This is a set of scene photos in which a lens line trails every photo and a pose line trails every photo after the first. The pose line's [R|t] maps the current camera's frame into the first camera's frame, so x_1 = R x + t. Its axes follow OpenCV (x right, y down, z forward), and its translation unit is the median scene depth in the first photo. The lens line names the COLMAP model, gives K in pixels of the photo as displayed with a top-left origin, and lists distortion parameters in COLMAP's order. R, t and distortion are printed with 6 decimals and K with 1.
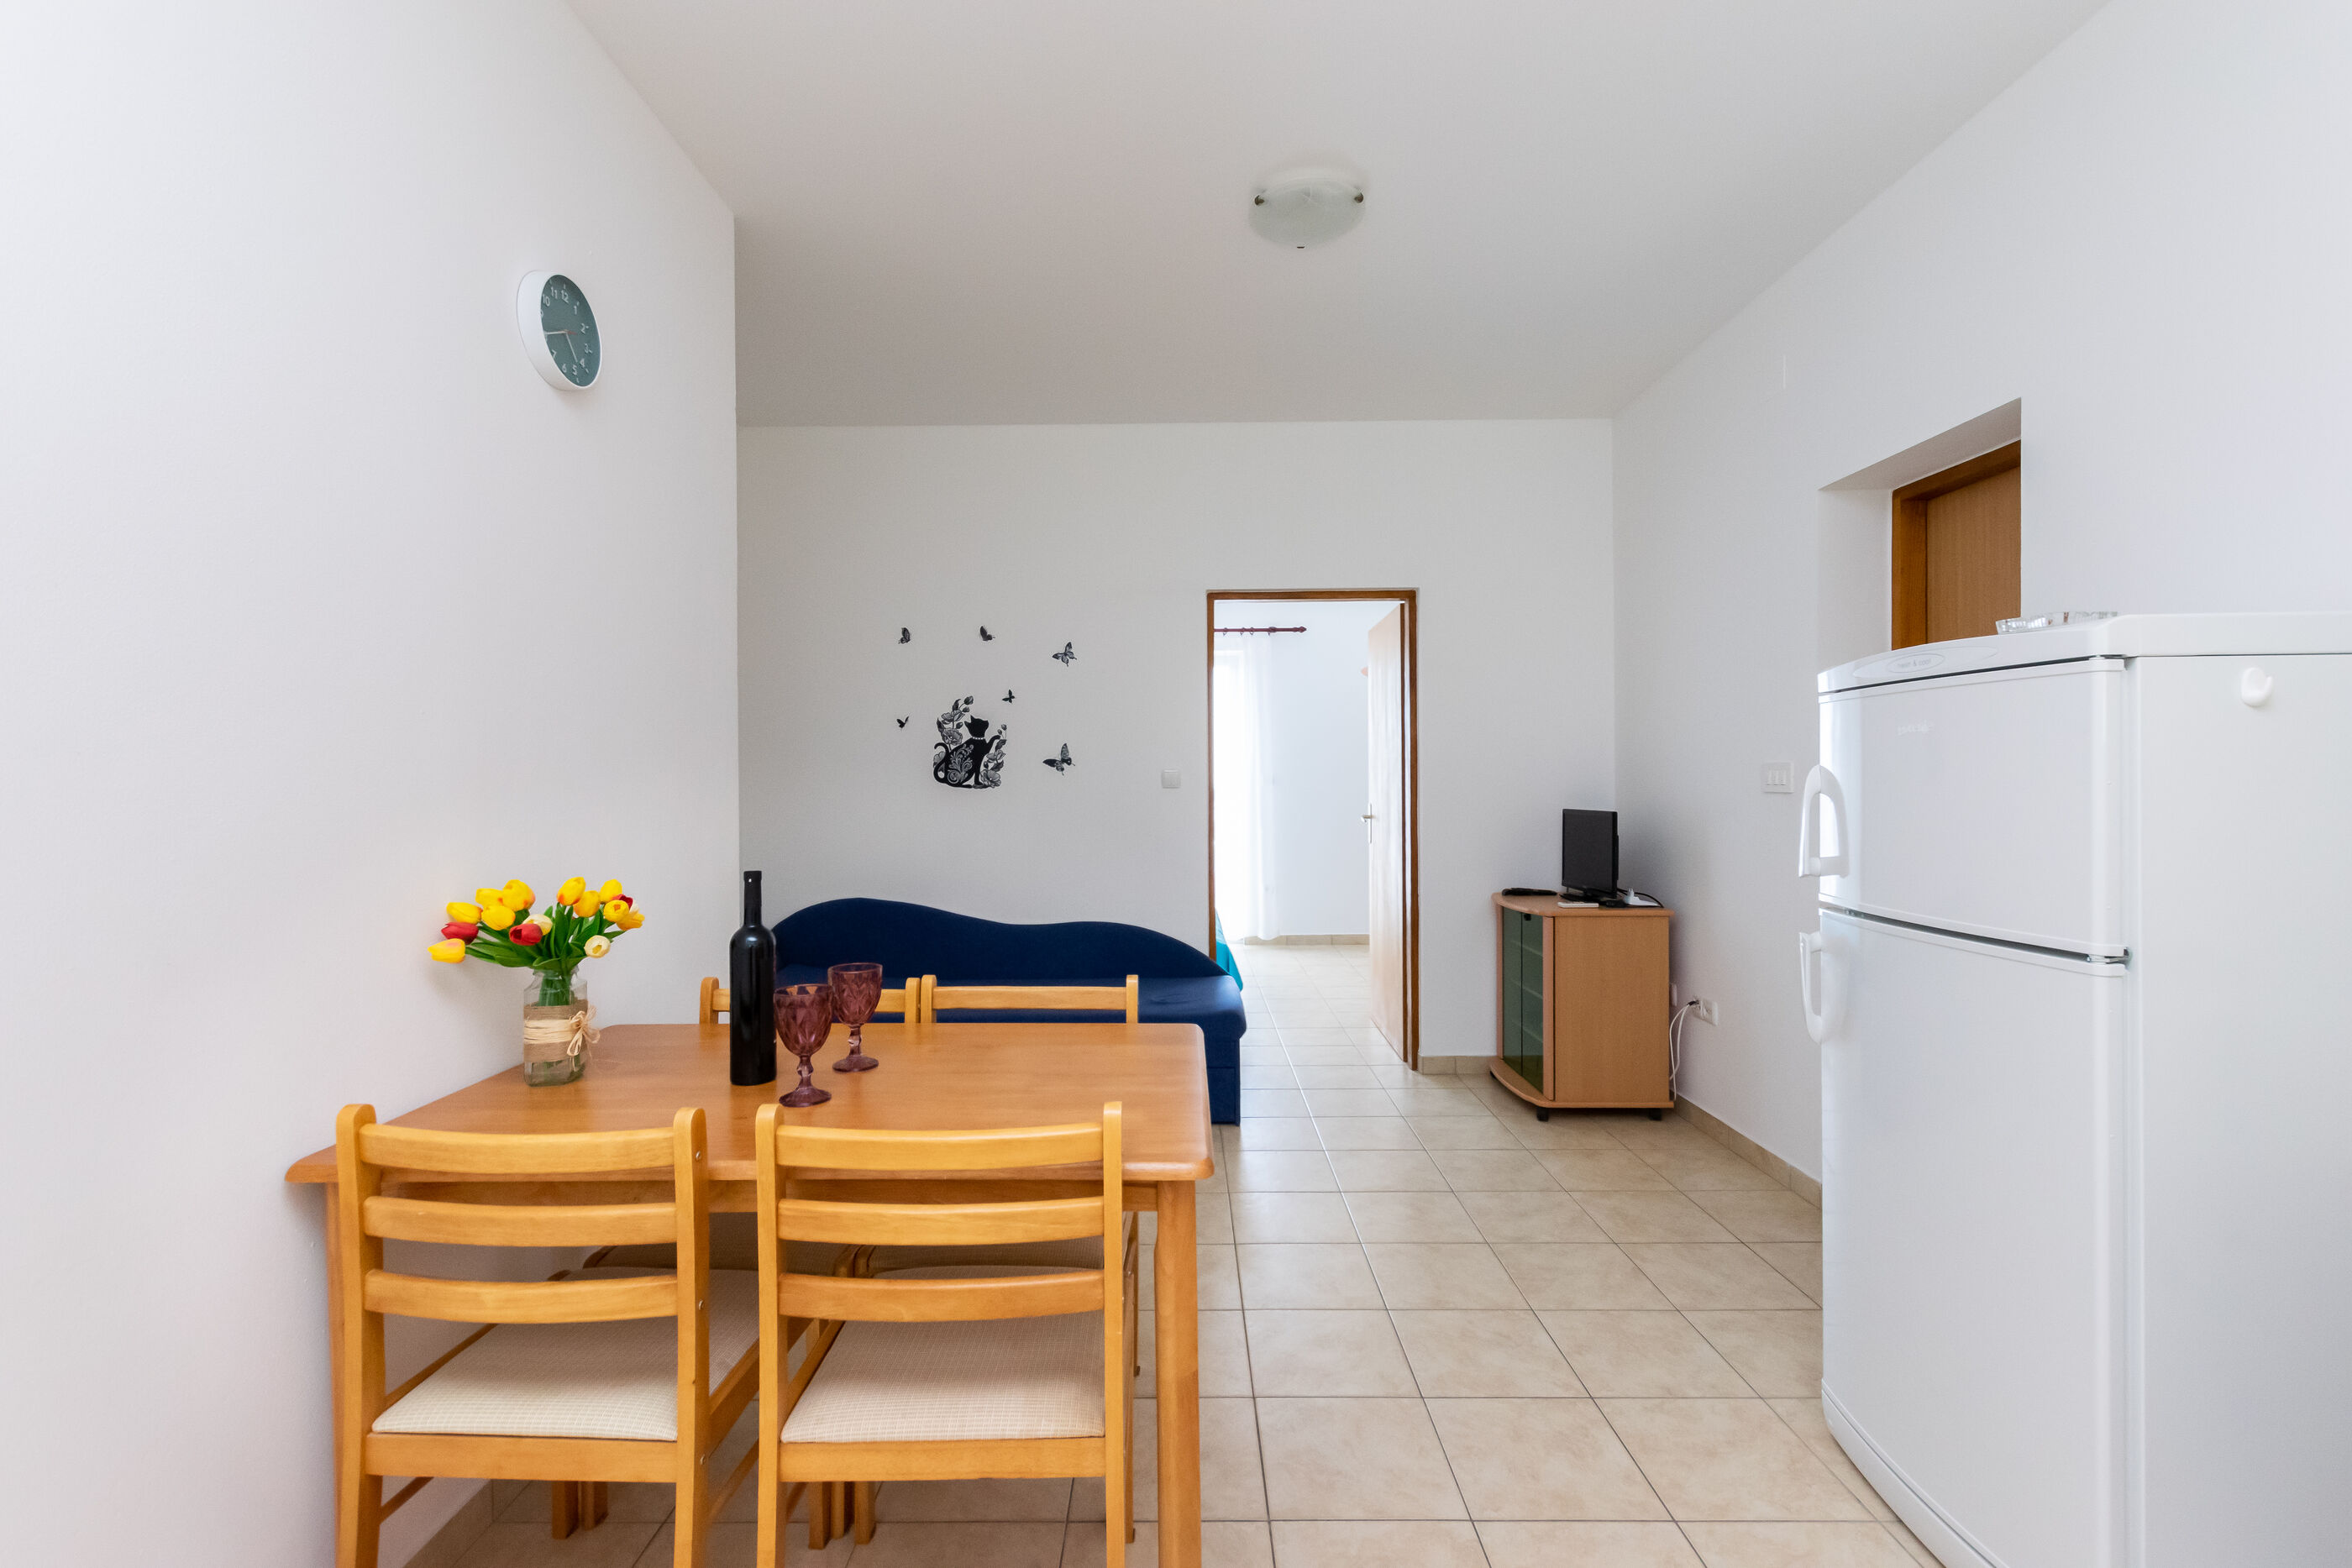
lens RADIAL K [[1018.4, 0, 1178.6], [0, 1018.4, 776.4], [0, 0, 1]] dist [0.001101, -0.000048]
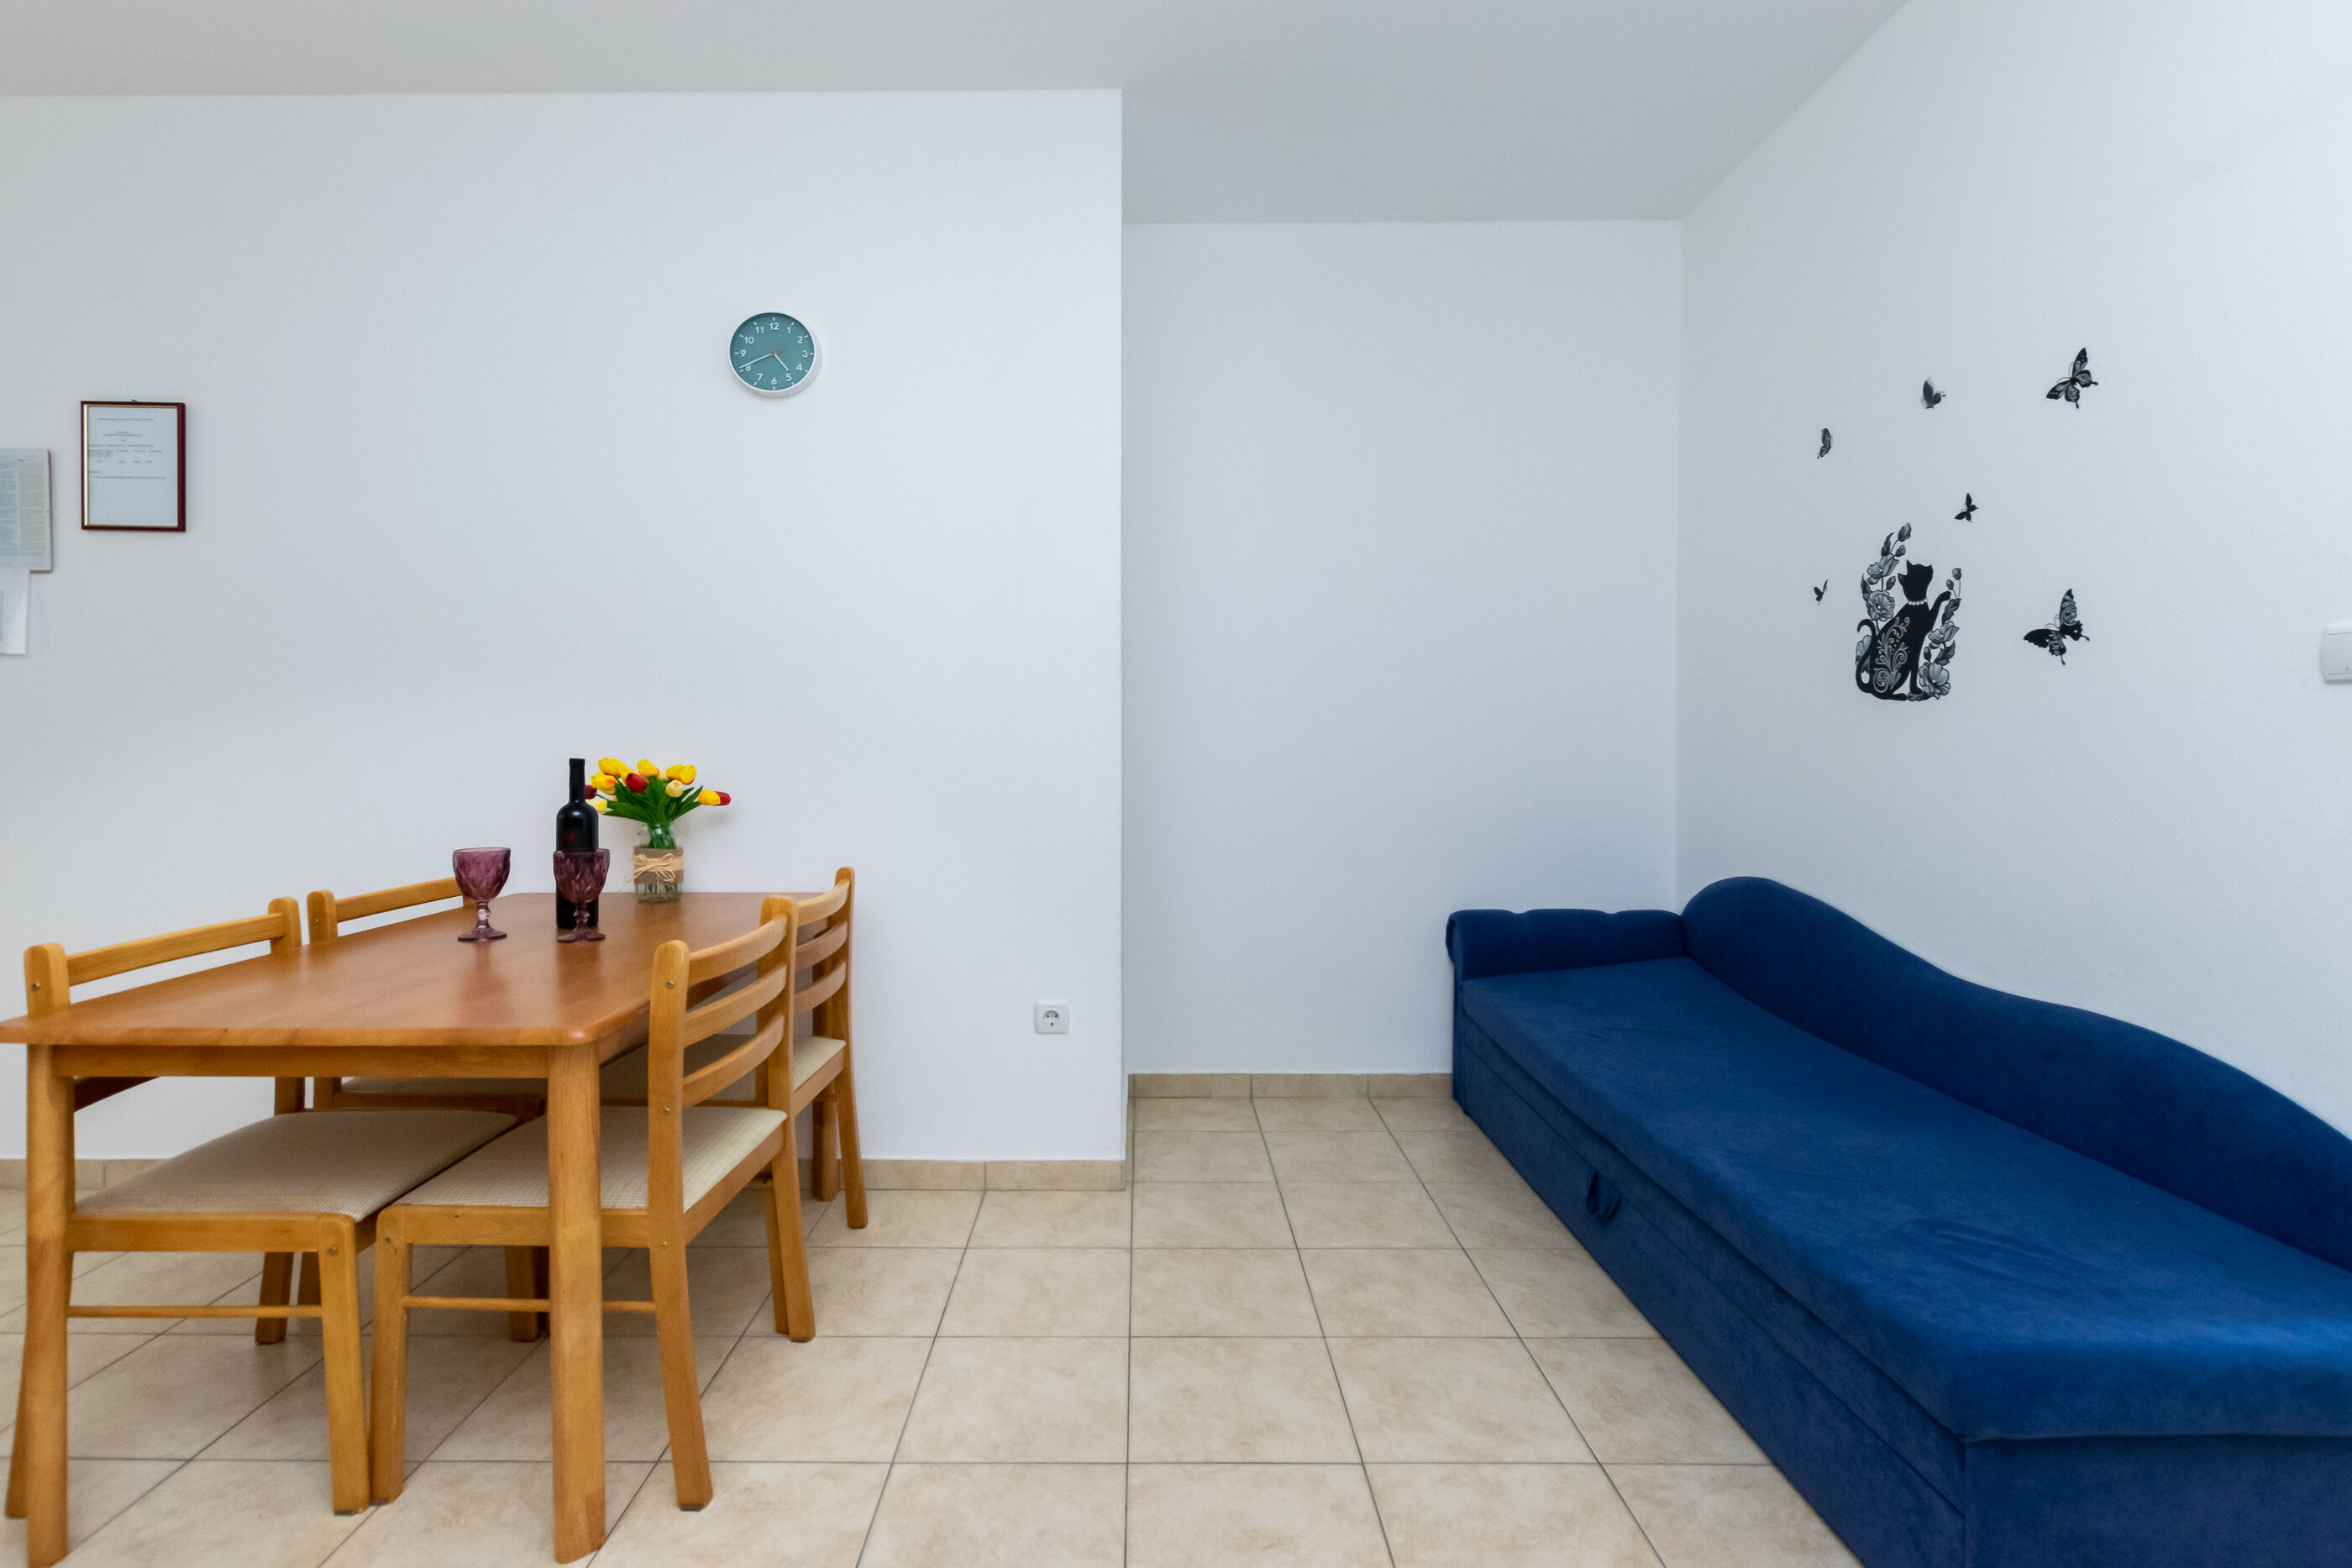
lens RADIAL K [[1018.4, 0, 1178.6], [0, 1018.4, 776.4], [0, 0, 1]] dist [0.001101, -0.000048]
pose [[0.037279, 0.045895, -0.998250, 0.310444], [0.012199, 0.998849, 0.046378, 0.021982], [0.999230, -0.013907, 0.036676, 0.604736]]
